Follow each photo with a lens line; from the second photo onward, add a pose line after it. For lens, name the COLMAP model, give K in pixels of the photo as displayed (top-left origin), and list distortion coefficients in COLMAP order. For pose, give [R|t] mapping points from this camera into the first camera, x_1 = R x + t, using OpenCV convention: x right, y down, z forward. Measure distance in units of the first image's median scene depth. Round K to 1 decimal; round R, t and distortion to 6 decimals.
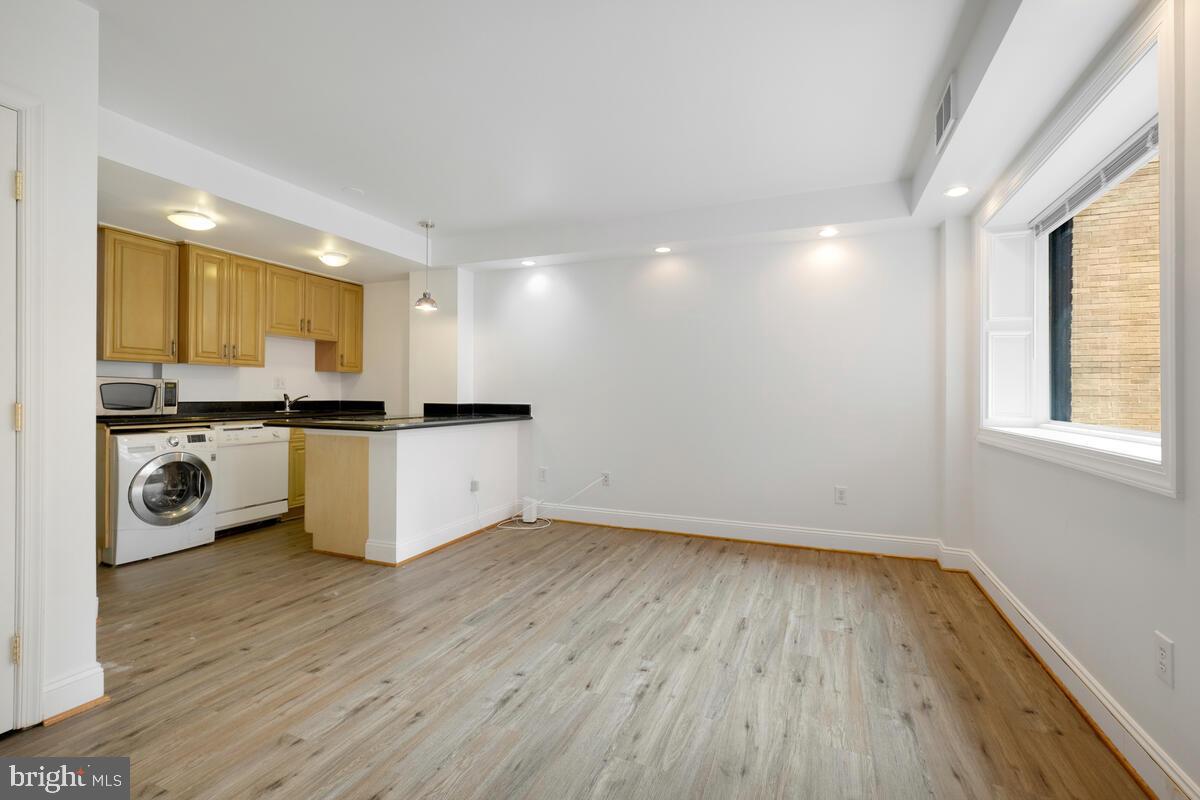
lens RADIAL K [[525.2, 0, 608.4], [0, 525.2, 398.5], [0, 0, 1]] dist [-0.001295, 0.000046]
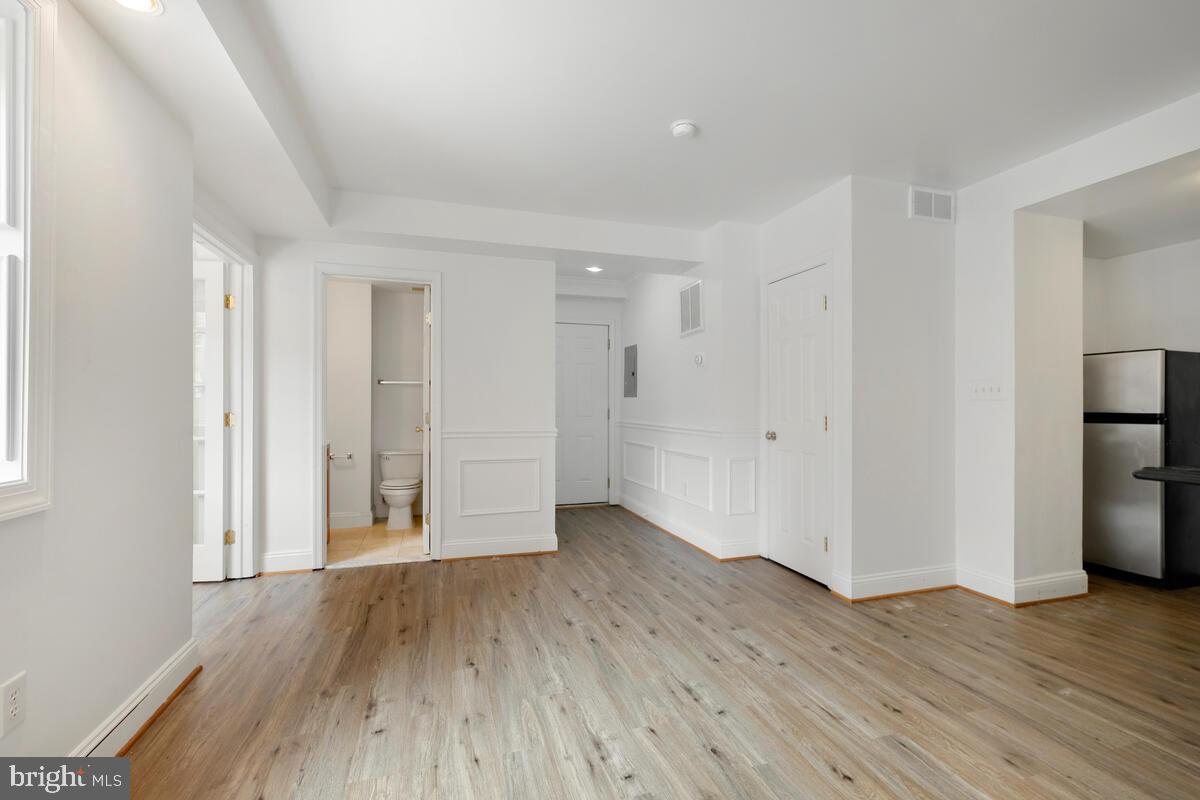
lens RADIAL K [[525.1, 0, 599.9], [0, 525.1, 405.5], [0, 0, 1]] dist [0.004153, -0.000224]
pose [[-0.772290, -0.010568, -0.635182, 0.371773], [-0.014529, 0.999894, 0.001029, -0.008806], [0.635104, 0.010023, -0.772362, 0.989278]]
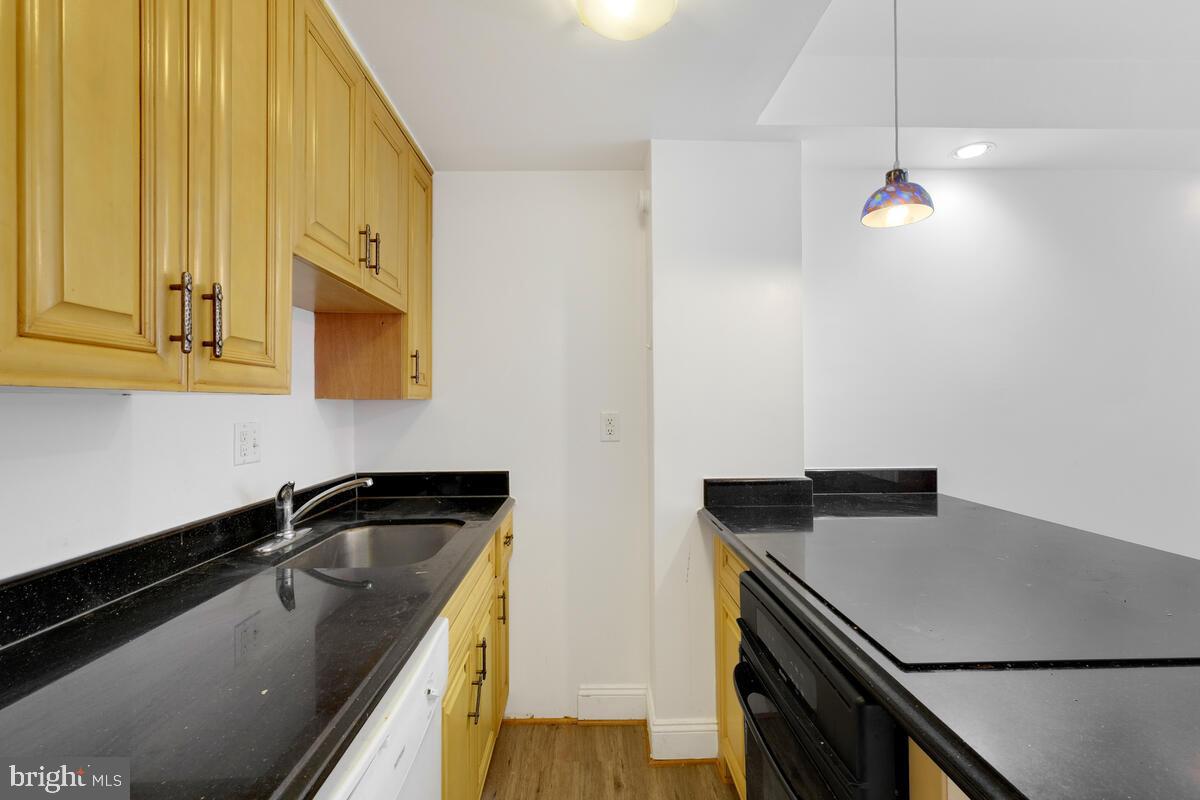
lens RADIAL K [[534.3, 0, 602.2], [0, 534.3, 397.1], [0, 0, 1]] dist [-0.000571, -0.000110]
pose [[0.914350, -0.012292, 0.404739, -0.836341], [0.019457, 0.999718, -0.013596, -0.069277], [-0.404458, 0.020307, 0.914331, 0.962684]]
